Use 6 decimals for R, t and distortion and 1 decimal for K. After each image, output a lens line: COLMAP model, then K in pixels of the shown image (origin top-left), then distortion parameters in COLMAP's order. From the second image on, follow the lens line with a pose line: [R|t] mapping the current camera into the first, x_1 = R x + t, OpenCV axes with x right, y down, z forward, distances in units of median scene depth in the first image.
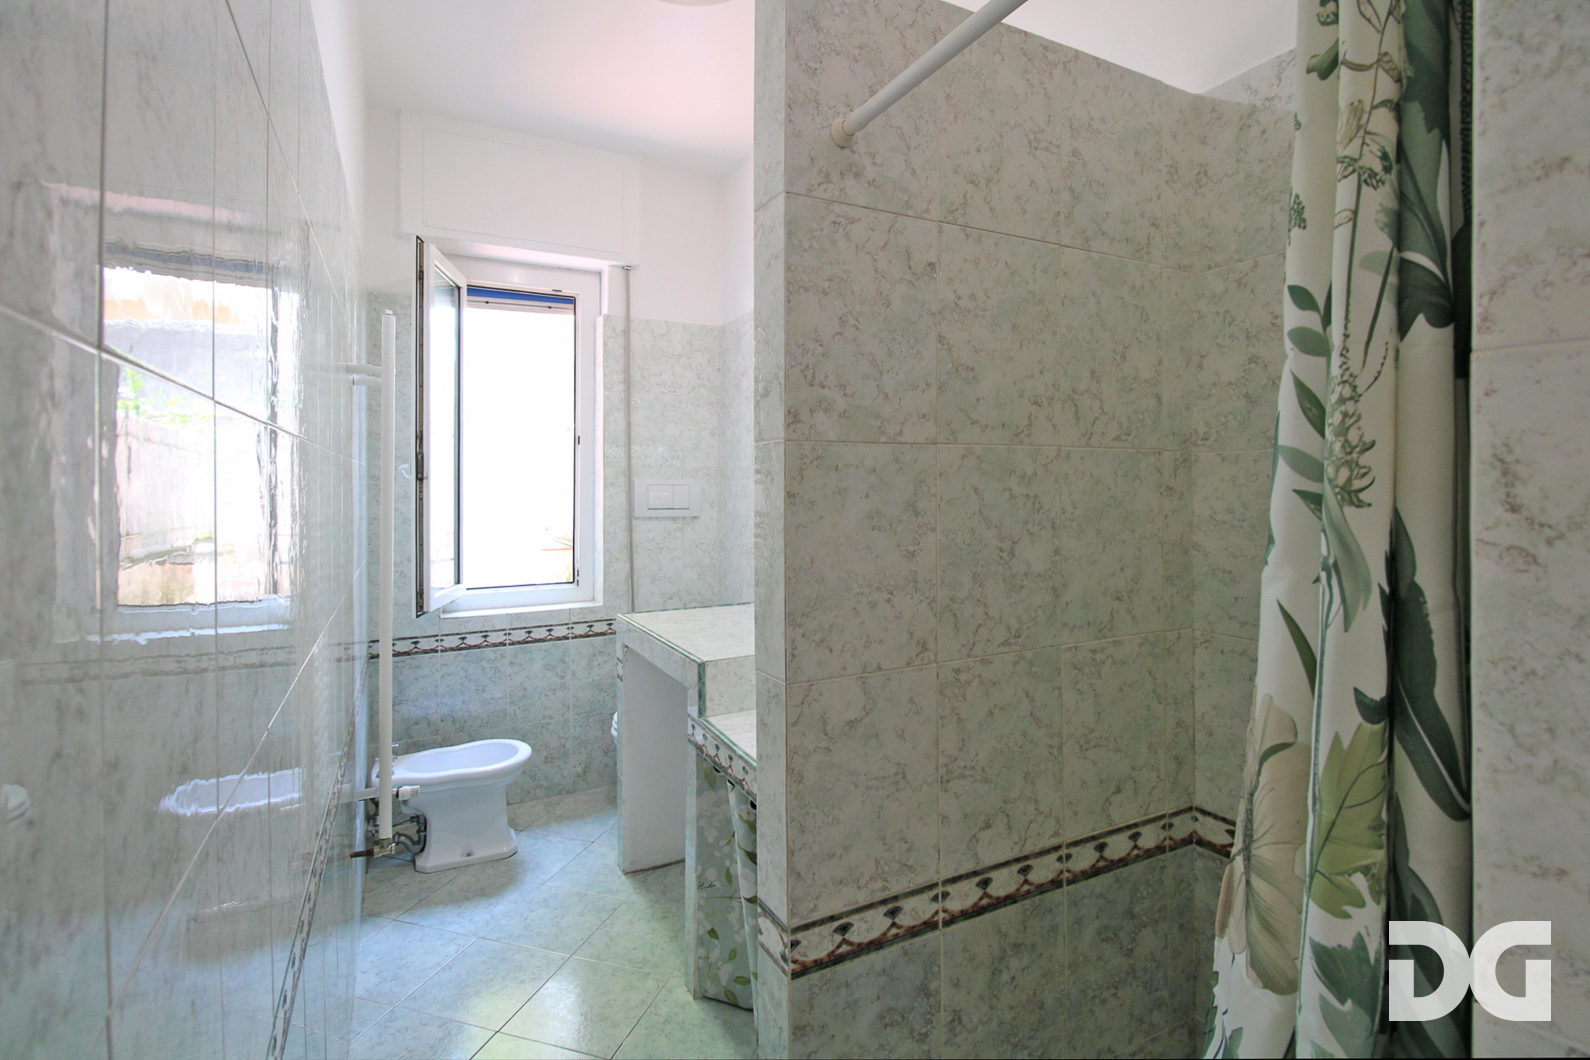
lens RADIAL K [[740.4, 0, 805.4], [0, 740.4, 494.8], [0, 0, 1]] dist [-0.023682, -0.005734]
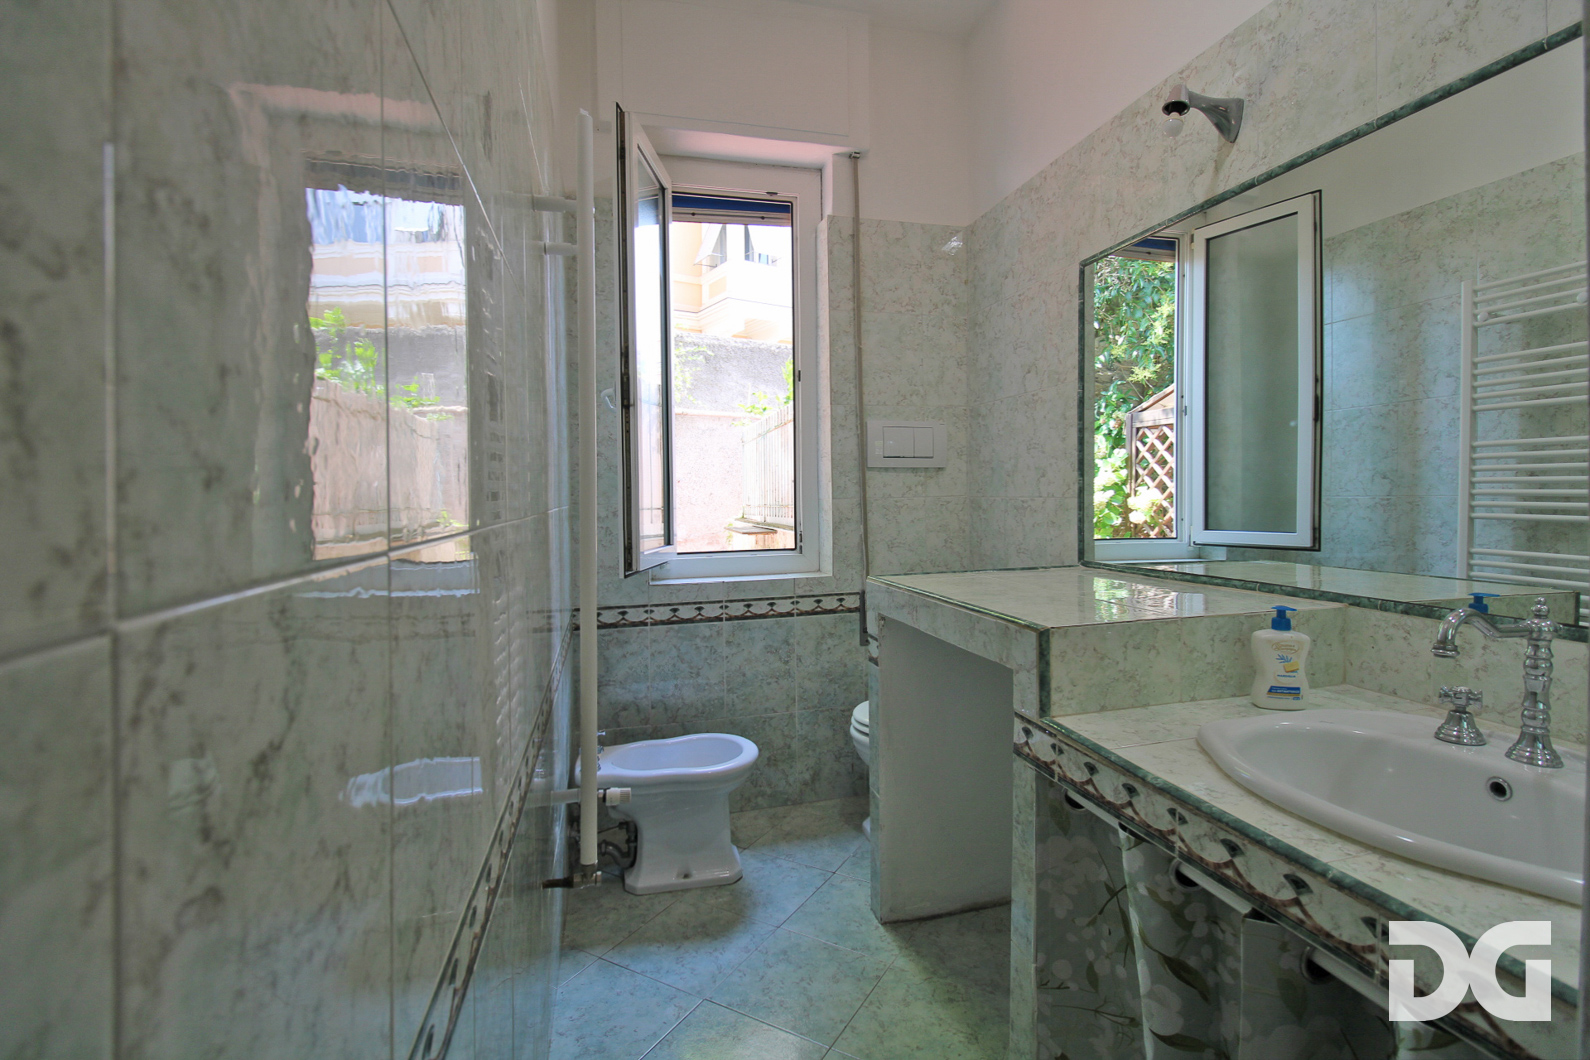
lens RADIAL K [[740.4, 0, 786.1], [0, 740.4, 490.4], [0, 0, 1]] dist [-0.023682, -0.005734]
pose [[0.965196, -0.022374, -0.260568, -0.127300], [0.019073, 0.999703, -0.015191, 0.078532], [0.260830, 0.009693, 0.965336, 0.232080]]
